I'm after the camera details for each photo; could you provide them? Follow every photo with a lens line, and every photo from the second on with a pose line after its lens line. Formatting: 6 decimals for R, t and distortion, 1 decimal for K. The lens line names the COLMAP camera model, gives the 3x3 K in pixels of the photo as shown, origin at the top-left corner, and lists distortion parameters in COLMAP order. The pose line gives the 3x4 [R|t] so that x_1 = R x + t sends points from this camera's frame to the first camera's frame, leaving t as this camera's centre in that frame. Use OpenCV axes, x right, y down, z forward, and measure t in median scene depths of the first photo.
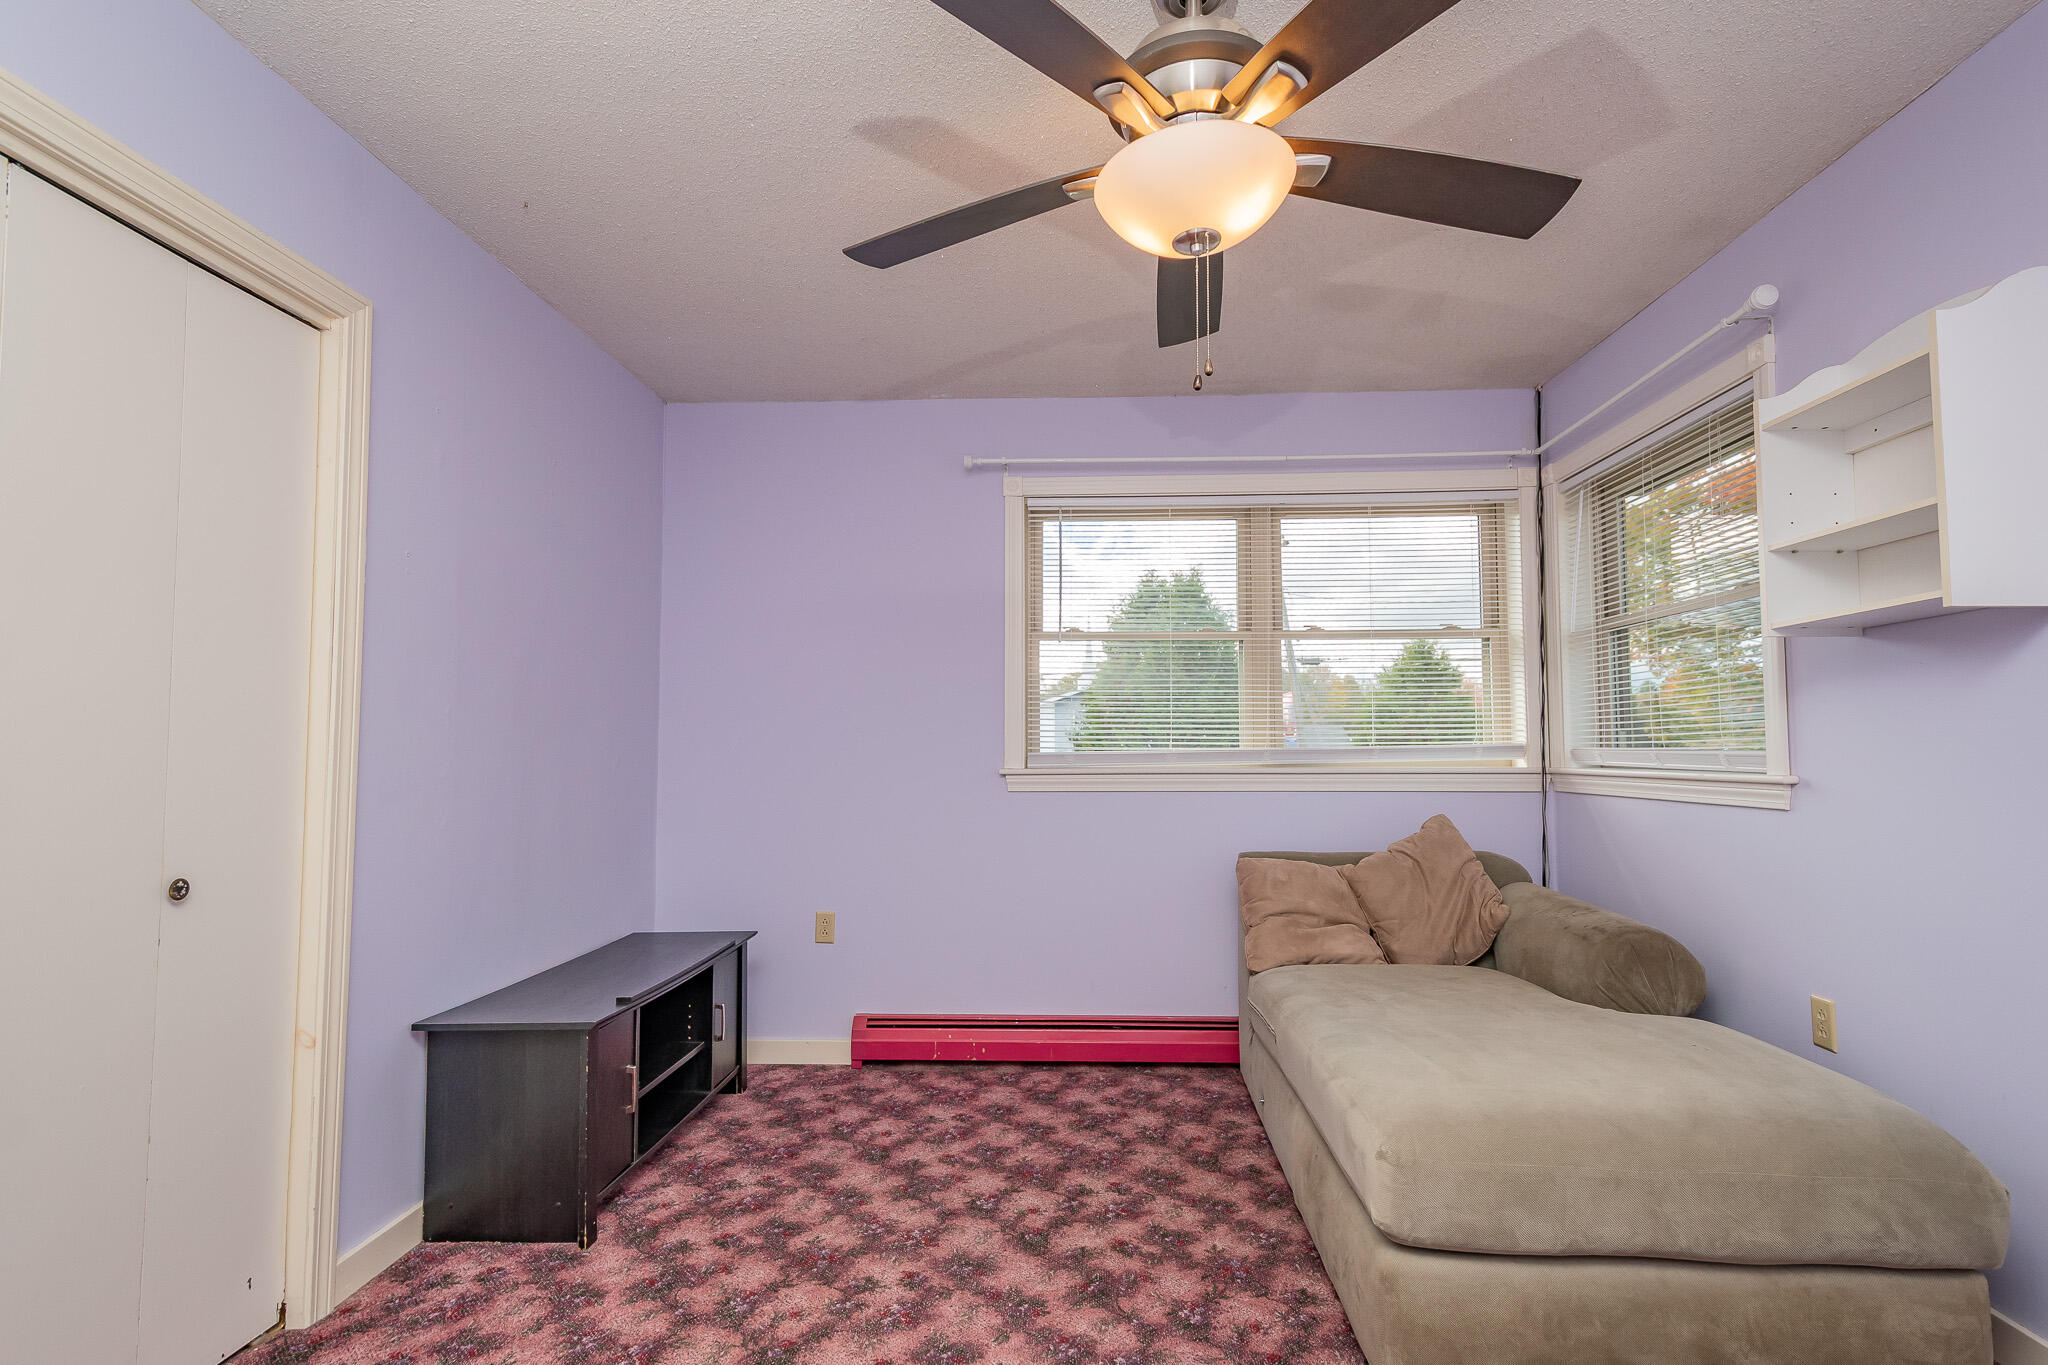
lens RADIAL K [[977.3, 0, 1022.0], [0, 977.3, 689.5], [0, 0, 1]] dist [0.025315, -0.010056]
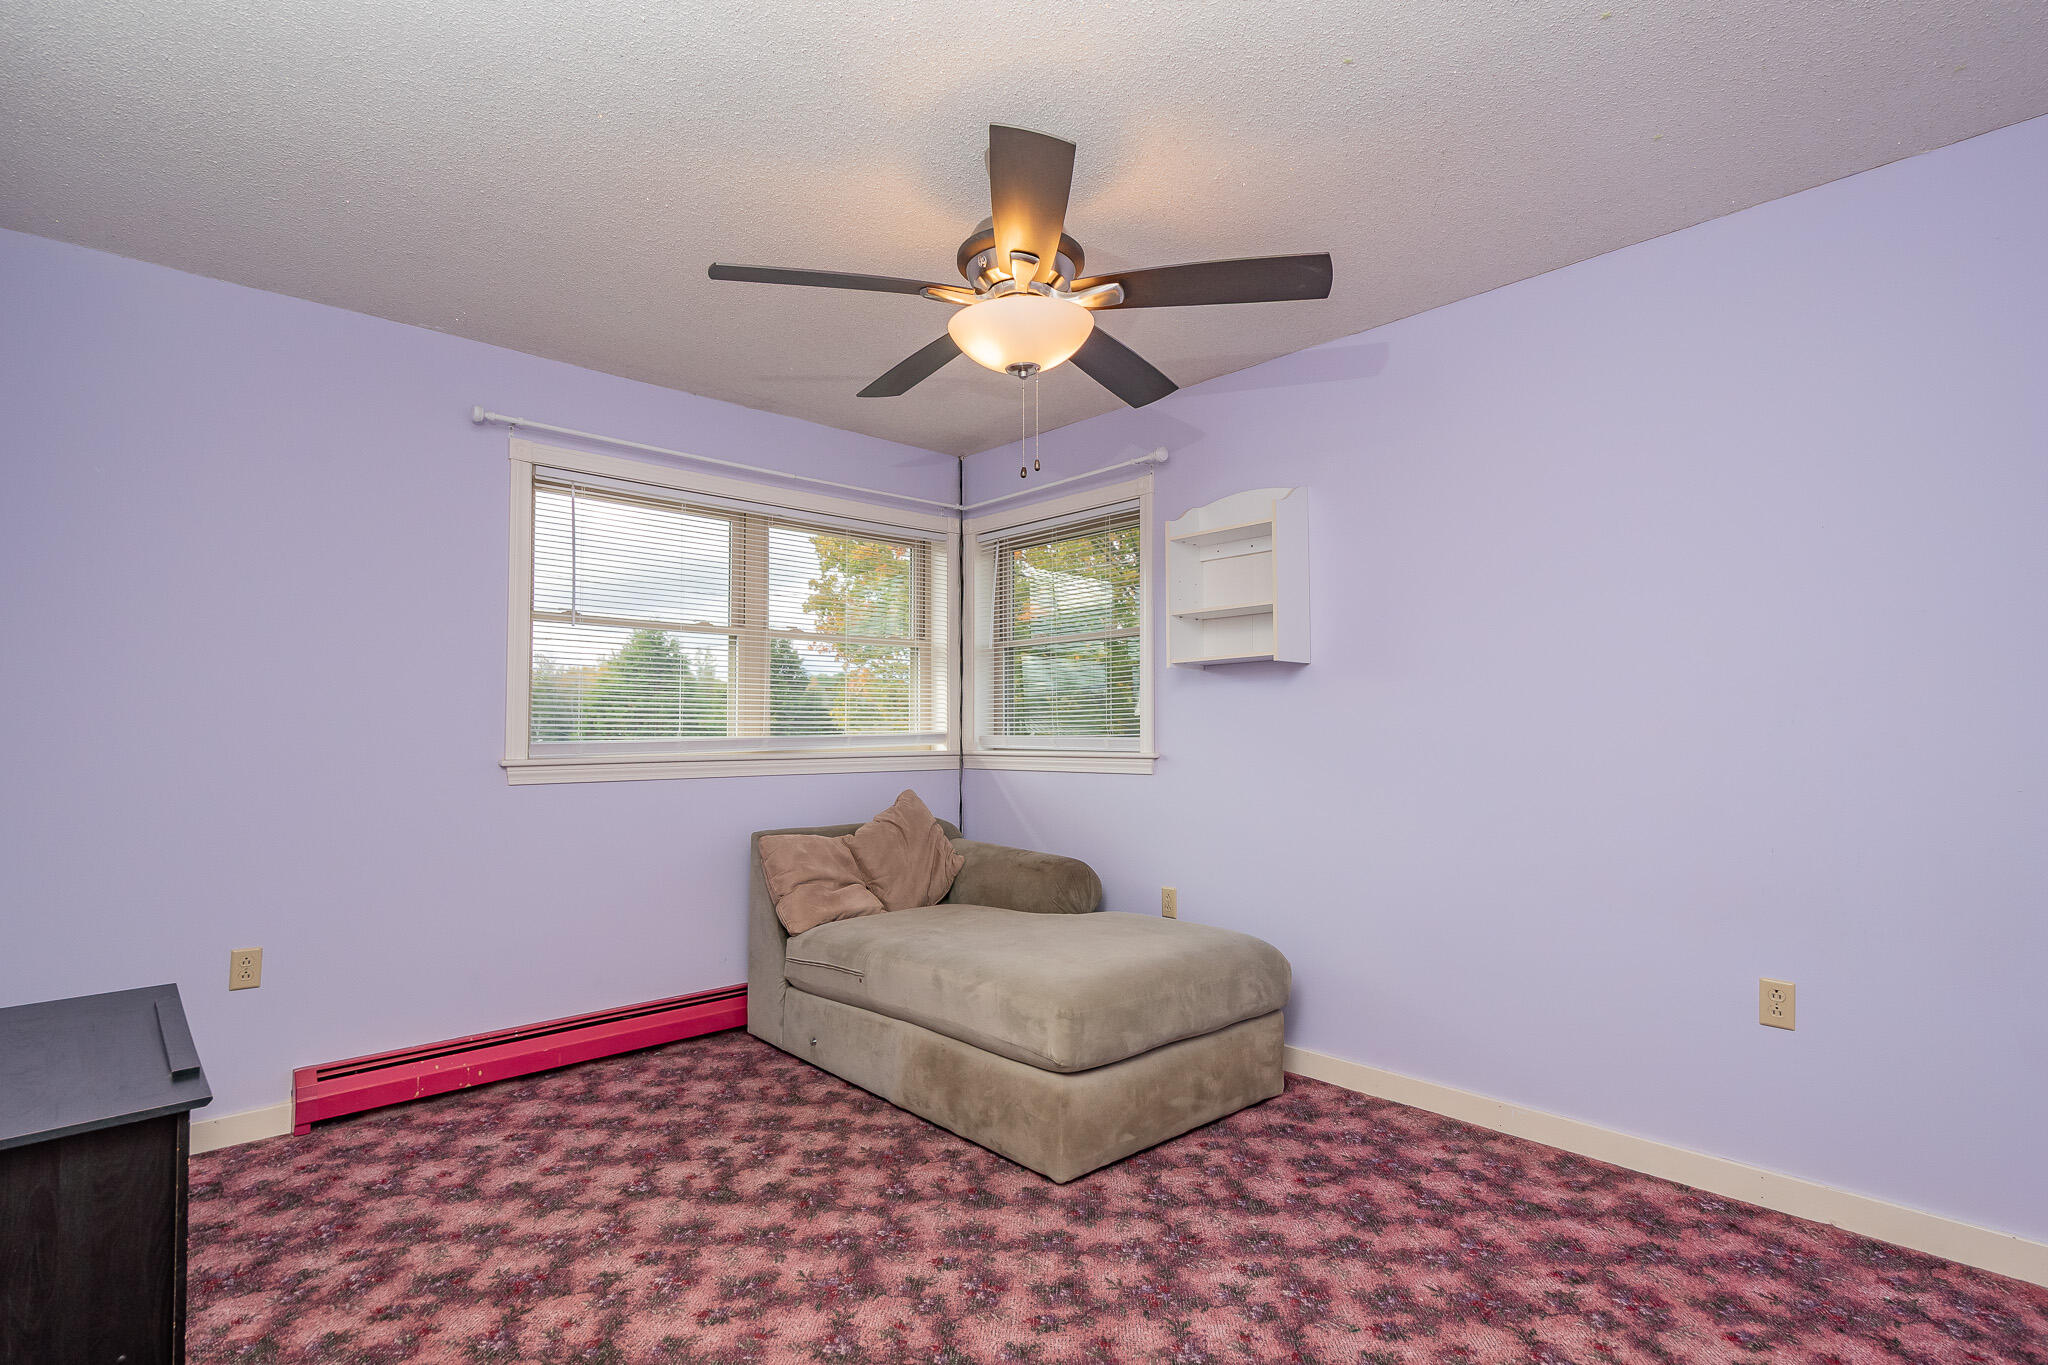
lens RADIAL K [[1018.2, 0, 1014.3], [0, 1018.2, 691.1], [0, 0, 1]] dist [0.025431, -0.010150]
pose [[0.703981, 0.028876, 0.709631, -0.446363], [-0.041156, 0.999153, 0.000172, -0.003455], [-0.709025, -0.029327, 0.704573, -0.002652]]
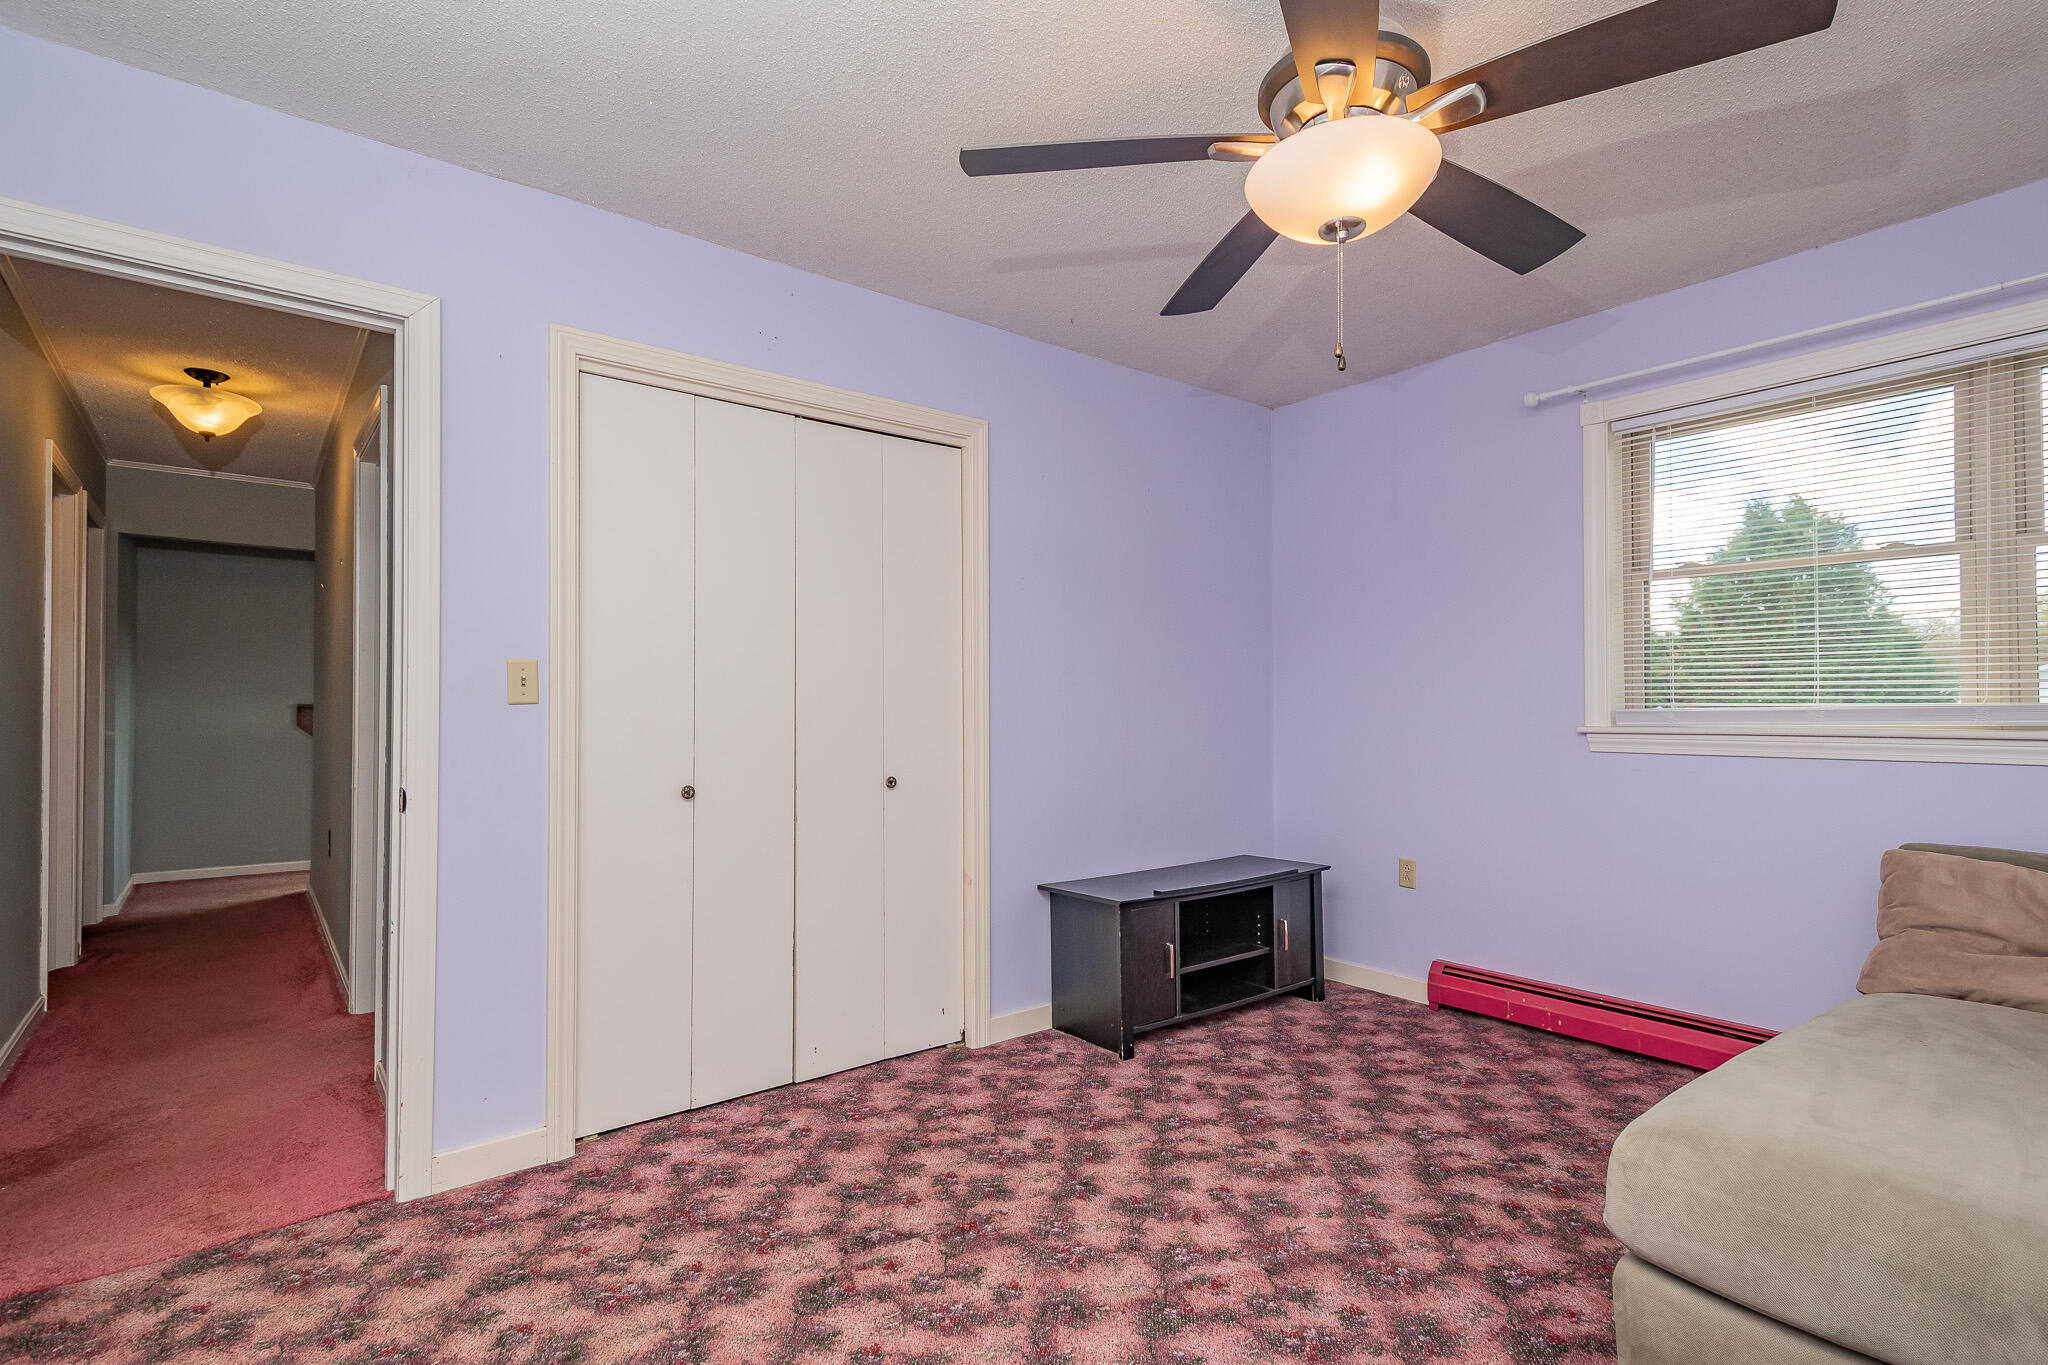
lens RADIAL K [[962.1, 0, 1030.2], [0, 962.1, 690.0], [0, 0, 1]] dist [0.023320, -0.007704]
pose [[0.659074, -0.013809, -0.751951, 0.398561], [0.046878, 0.998642, 0.022748, 0.001814], [0.750615, -0.050242, 0.658826, 0.016232]]
